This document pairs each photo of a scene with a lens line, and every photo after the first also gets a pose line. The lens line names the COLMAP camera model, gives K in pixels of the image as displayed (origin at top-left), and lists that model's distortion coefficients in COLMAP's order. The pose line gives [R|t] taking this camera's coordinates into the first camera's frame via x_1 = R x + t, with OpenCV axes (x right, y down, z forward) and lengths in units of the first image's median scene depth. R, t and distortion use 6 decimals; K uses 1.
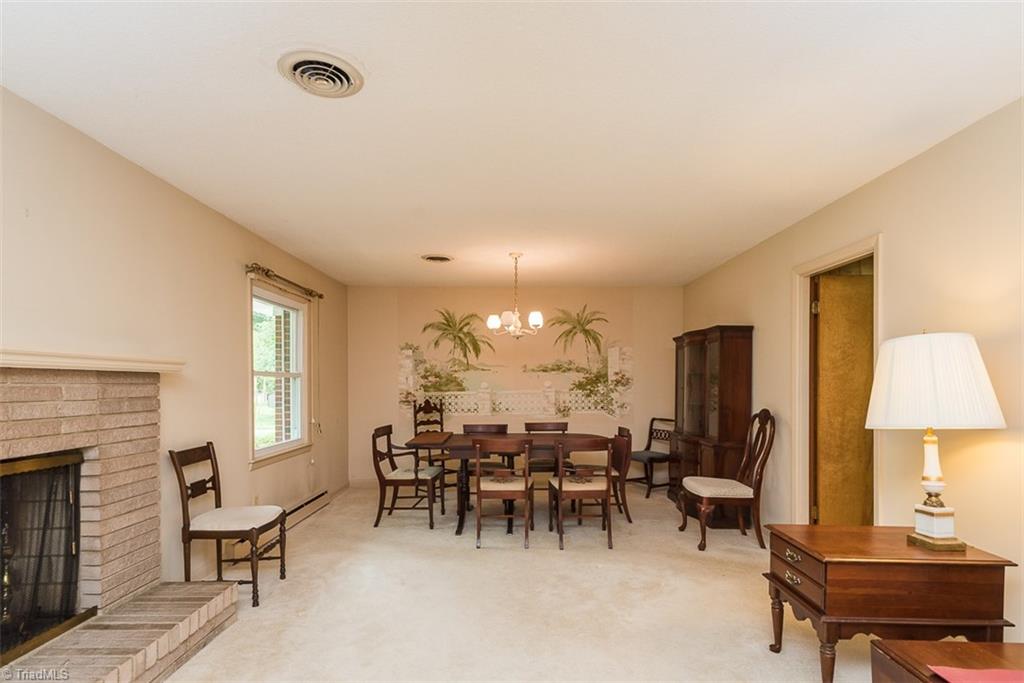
lens RADIAL K [[511.6, 0, 507.9], [0, 511.6, 385.4], [0, 0, 1]] dist [-0.002005, -0.000261]
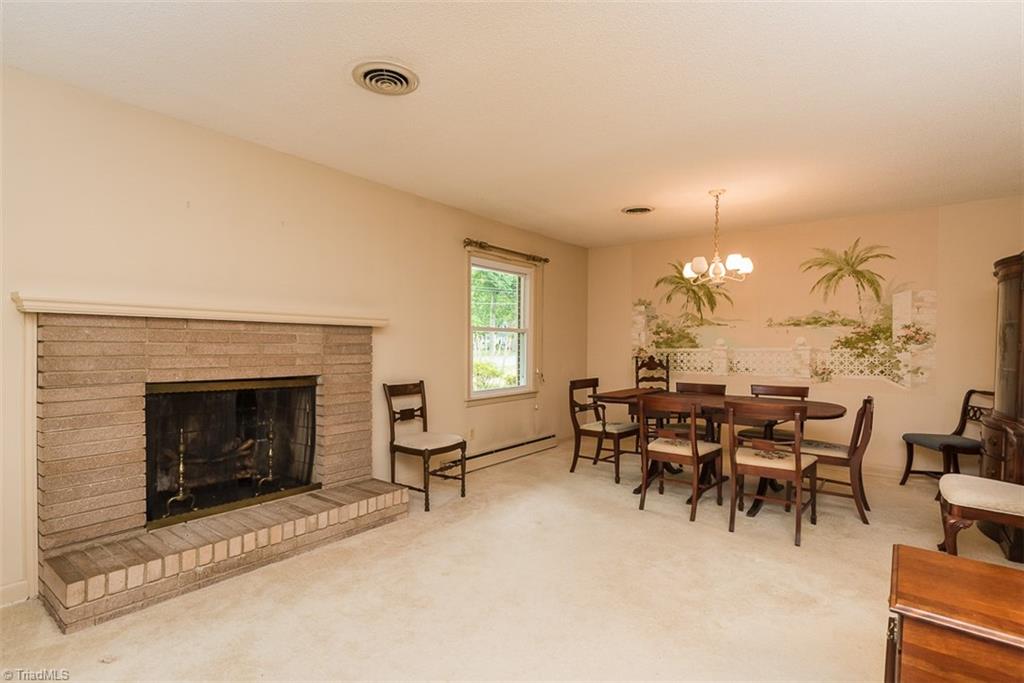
lens RADIAL K [[499.1, 0, 509.3], [0, 499.1, 348.4], [0, 0, 1]] dist [-0.001396, -0.000603]
pose [[0.786797, 0.013930, -0.617055, 0.237448], [-0.011693, 0.999902, 0.007663, 0.010513], [0.617101, 0.001186, 0.786883, 0.088548]]
